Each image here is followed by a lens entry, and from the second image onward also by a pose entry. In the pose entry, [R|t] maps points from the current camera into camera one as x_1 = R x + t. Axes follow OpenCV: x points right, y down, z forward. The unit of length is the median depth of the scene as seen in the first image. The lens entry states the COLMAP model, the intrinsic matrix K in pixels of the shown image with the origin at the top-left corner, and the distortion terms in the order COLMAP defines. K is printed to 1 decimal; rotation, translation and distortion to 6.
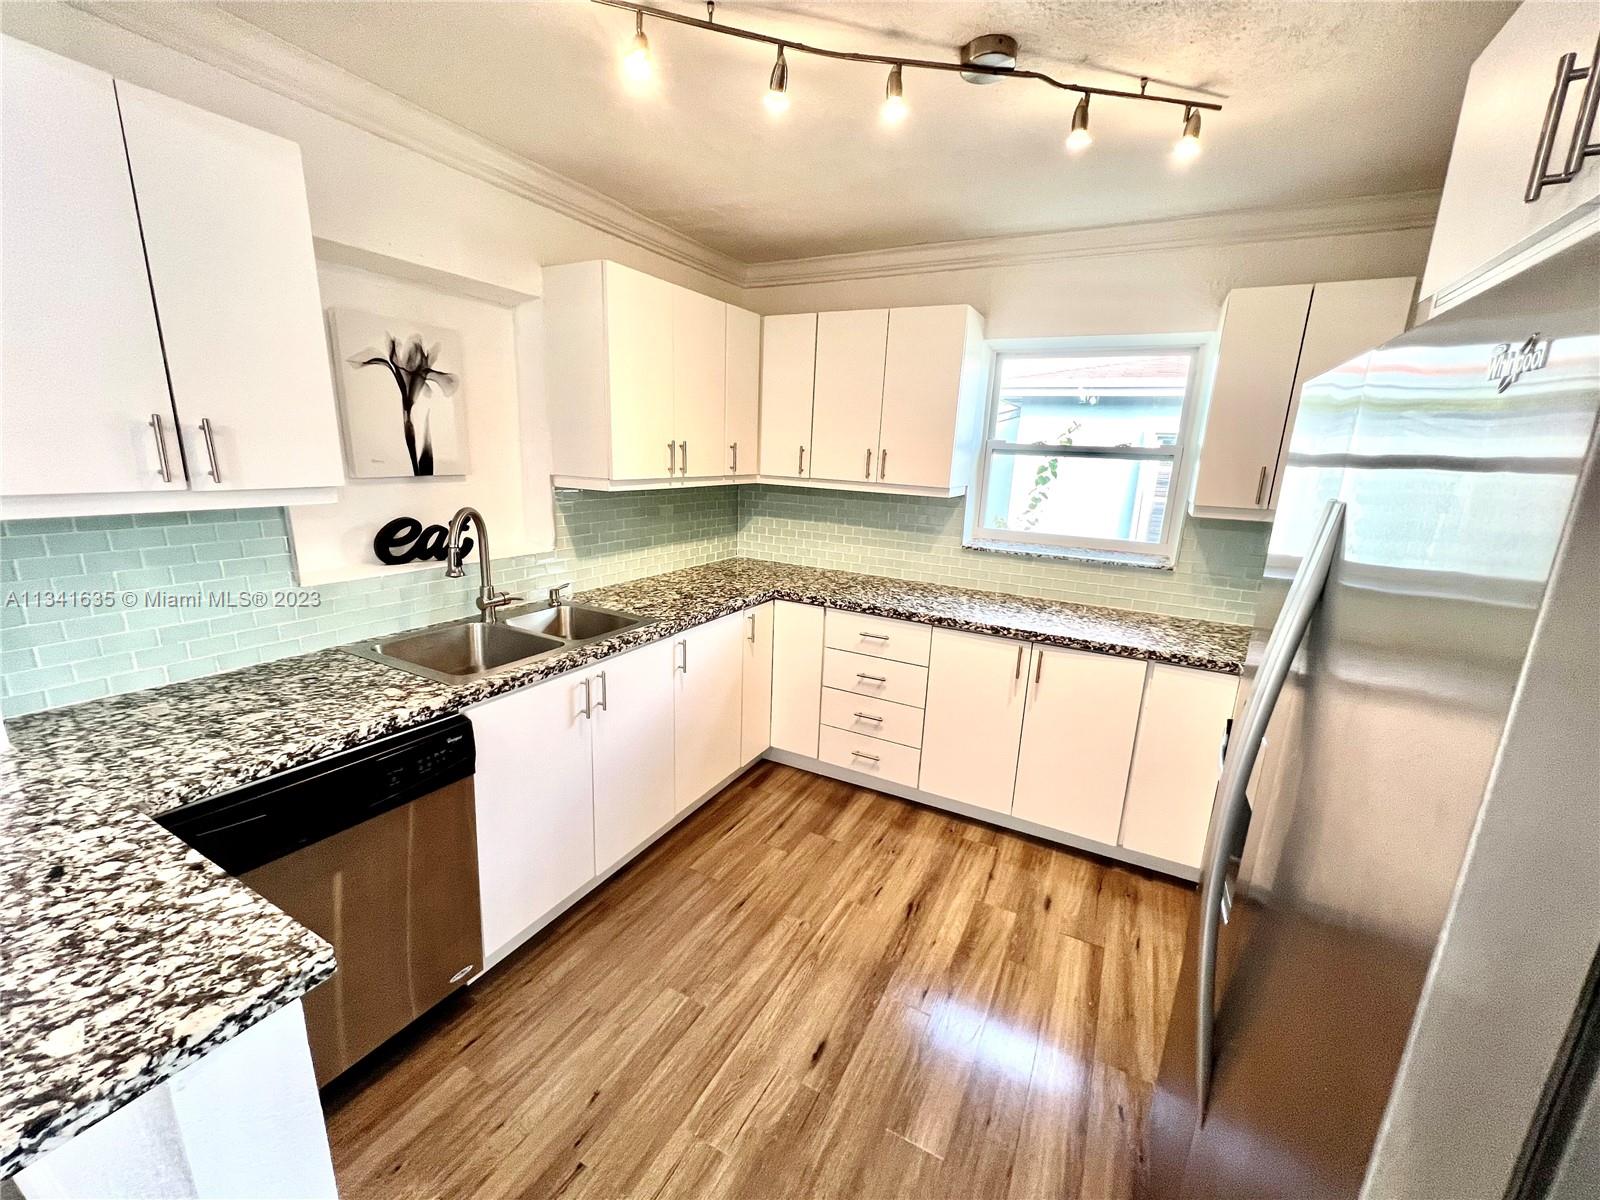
lens RADIAL K [[637.9, 0, 797.0], [0, 637.9, 601.6], [0, 0, 1]] dist [-0.000441, 0.000035]
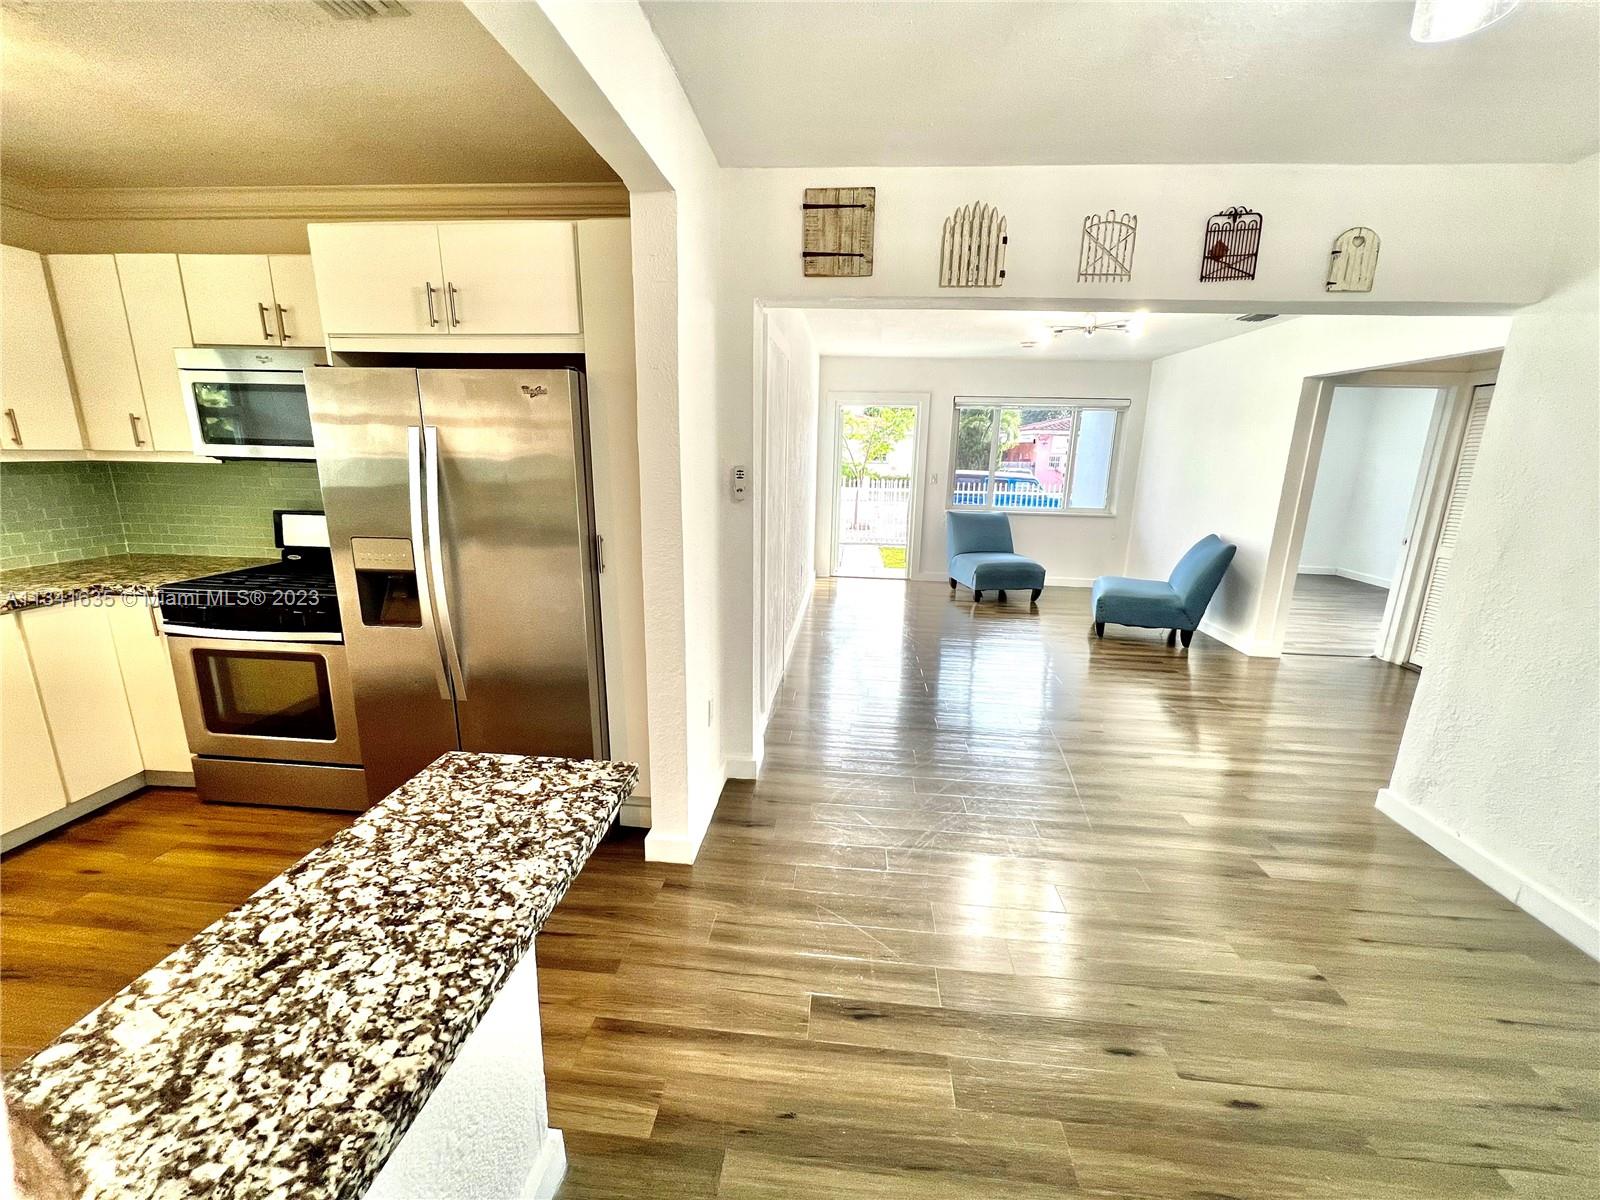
lens RADIAL K [[637.9, 0, 799.8], [0, 637.9, 603.9], [0, 0, 1]] dist [-0.000441, 0.000035]
pose [[-0.393171, -0.259384, 0.882121, -1.084782], [0.178531, 0.919589, 0.349974, -0.062802], [-0.901966, 0.295086, -0.315247, 0.309550]]
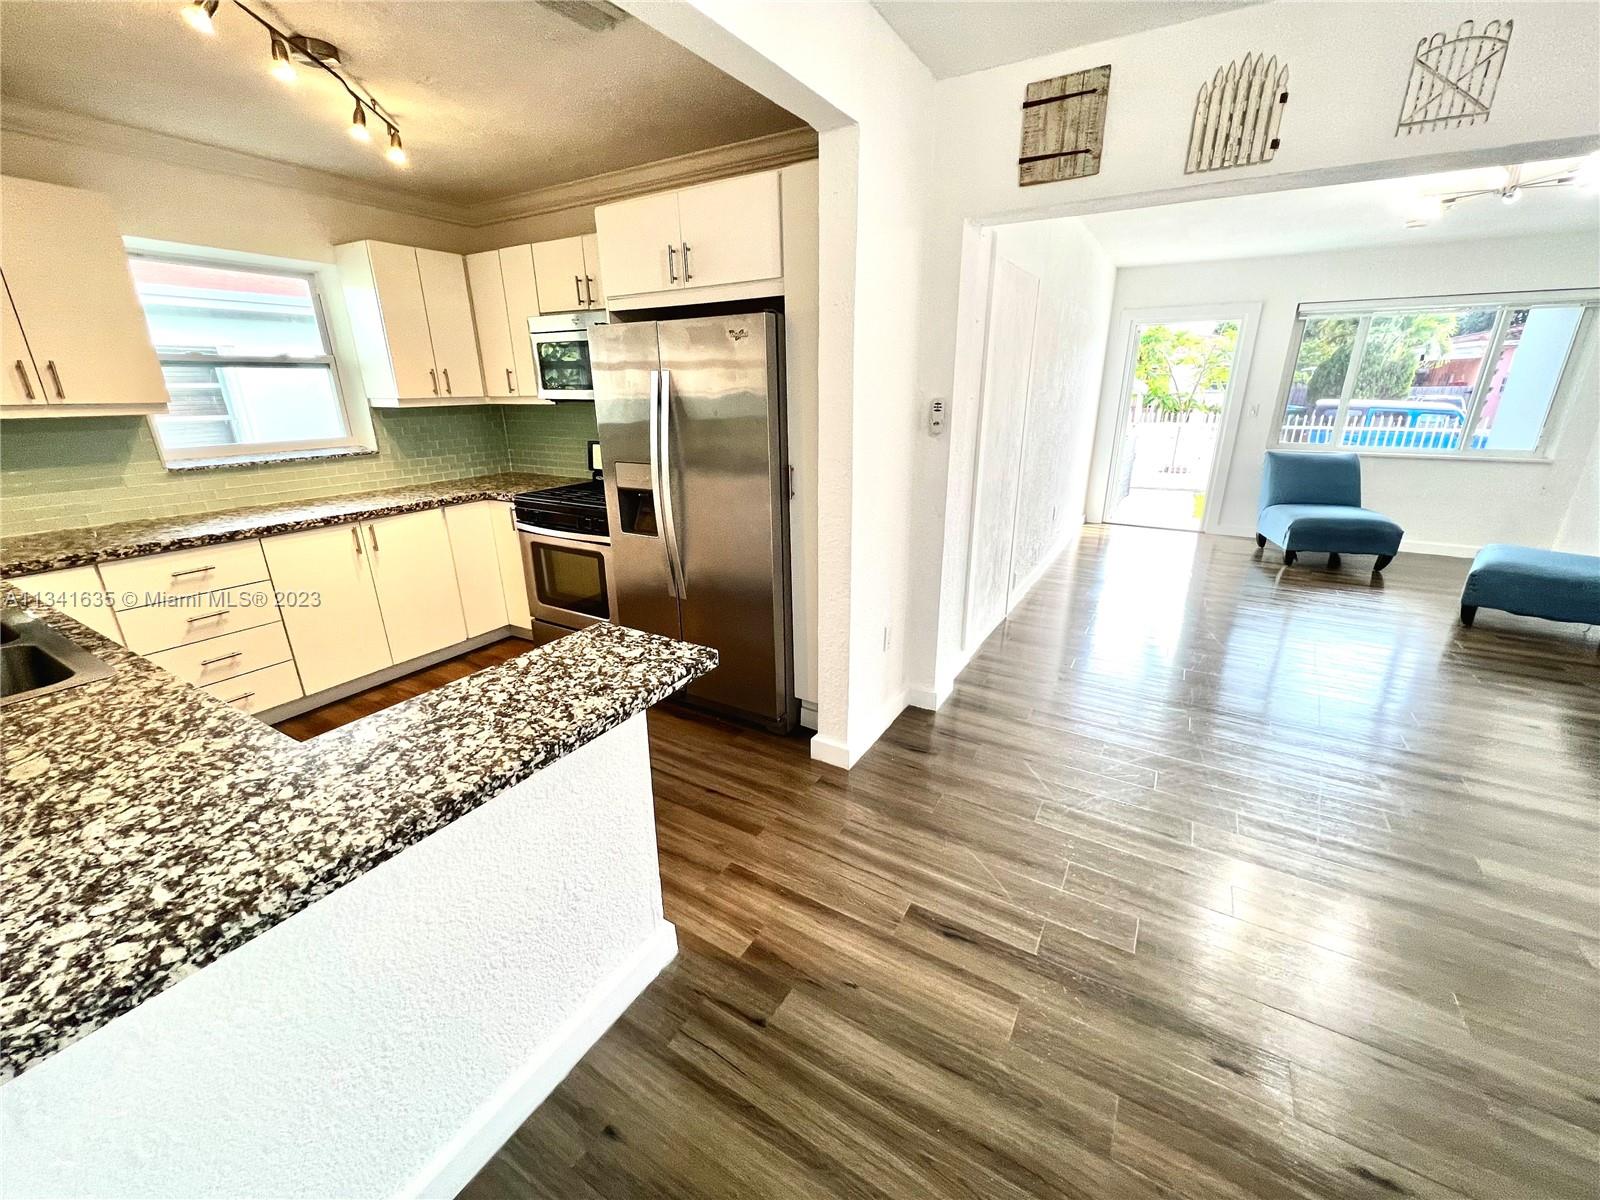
lens RADIAL K [[637.9, 0, 800.4], [0, 637.9, 603.3], [0, 0, 1]] dist [-0.000441, 0.000035]
pose [[0.044938, -0.361691, 0.931214, -1.204322], [0.242004, 0.908332, 0.341125, -0.009953], [-0.969234, 0.210028, 0.128350, 0.075747]]
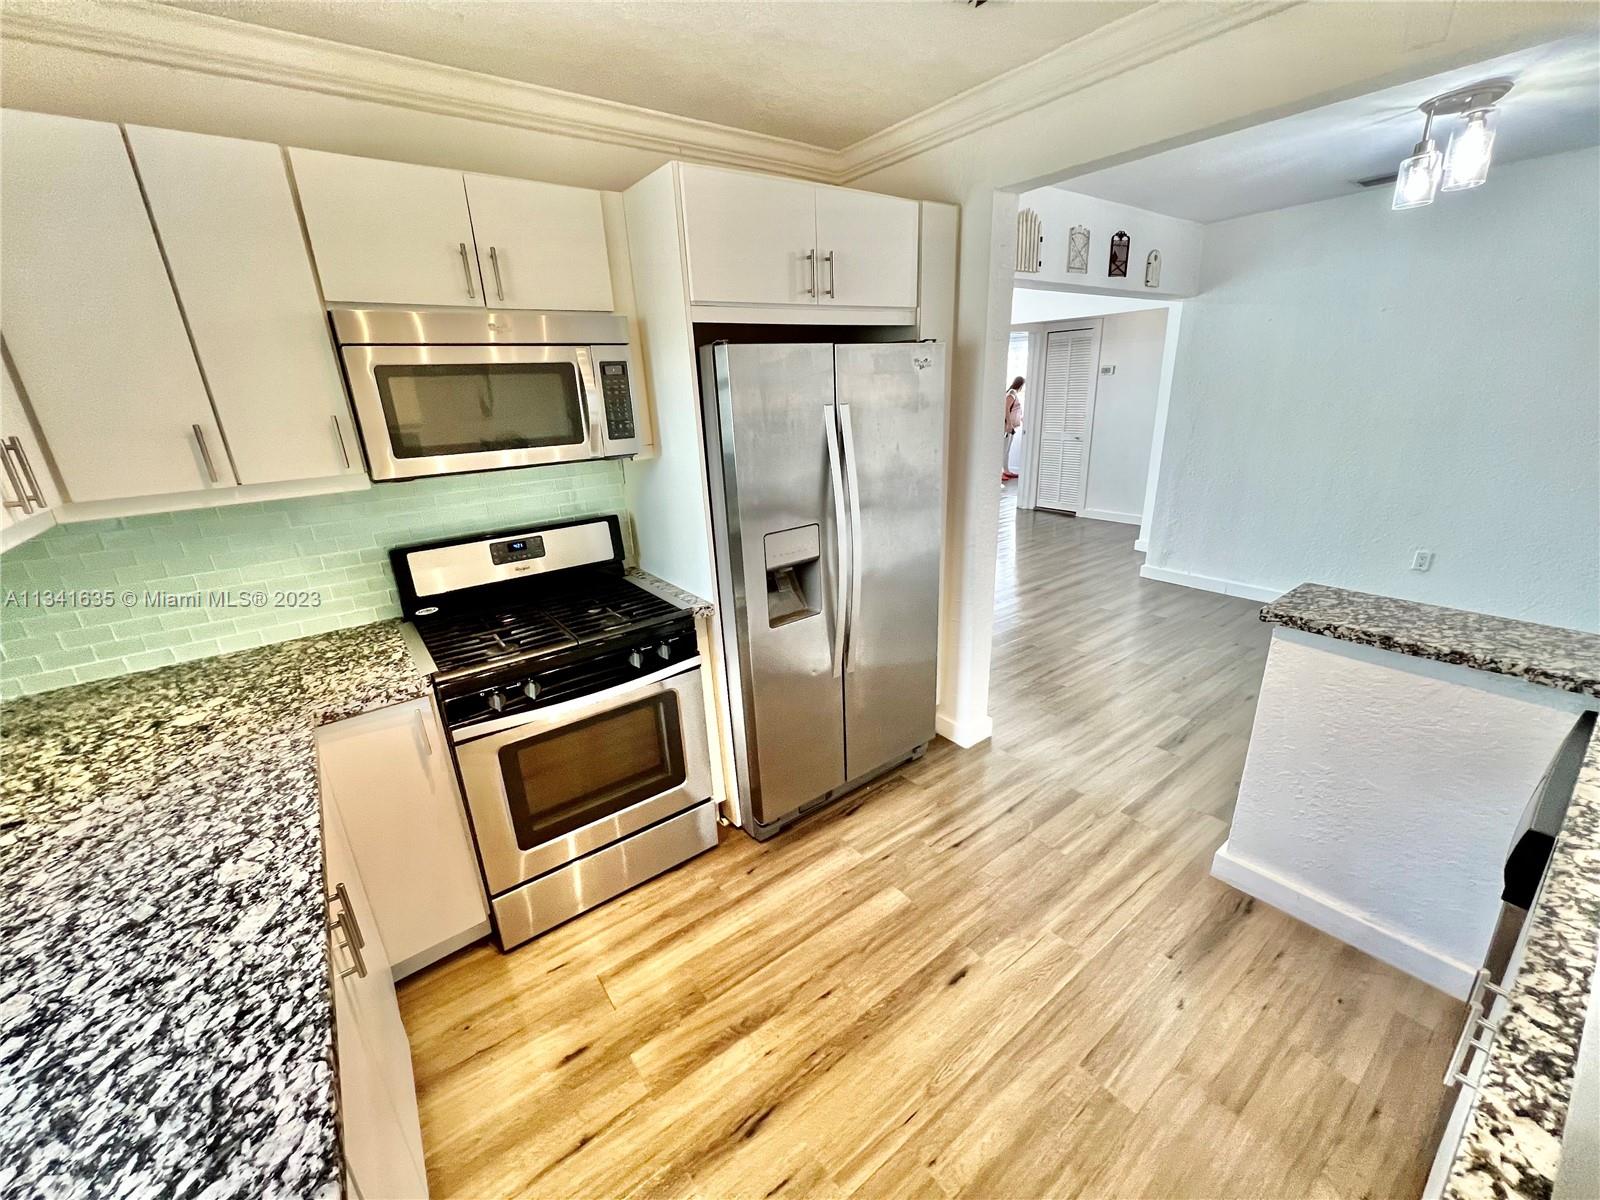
lens RADIAL K [[637.9, 0, 803.1], [0, 637.9, 604.4], [0, 0, 1]] dist [-0.000441, 0.000035]
pose [[-0.907890, -0.135231, 0.396797, -0.070622], [0.107957, 0.839192, 0.533012, -0.417041], [-0.405069, 0.526754, -0.747295, 1.628448]]
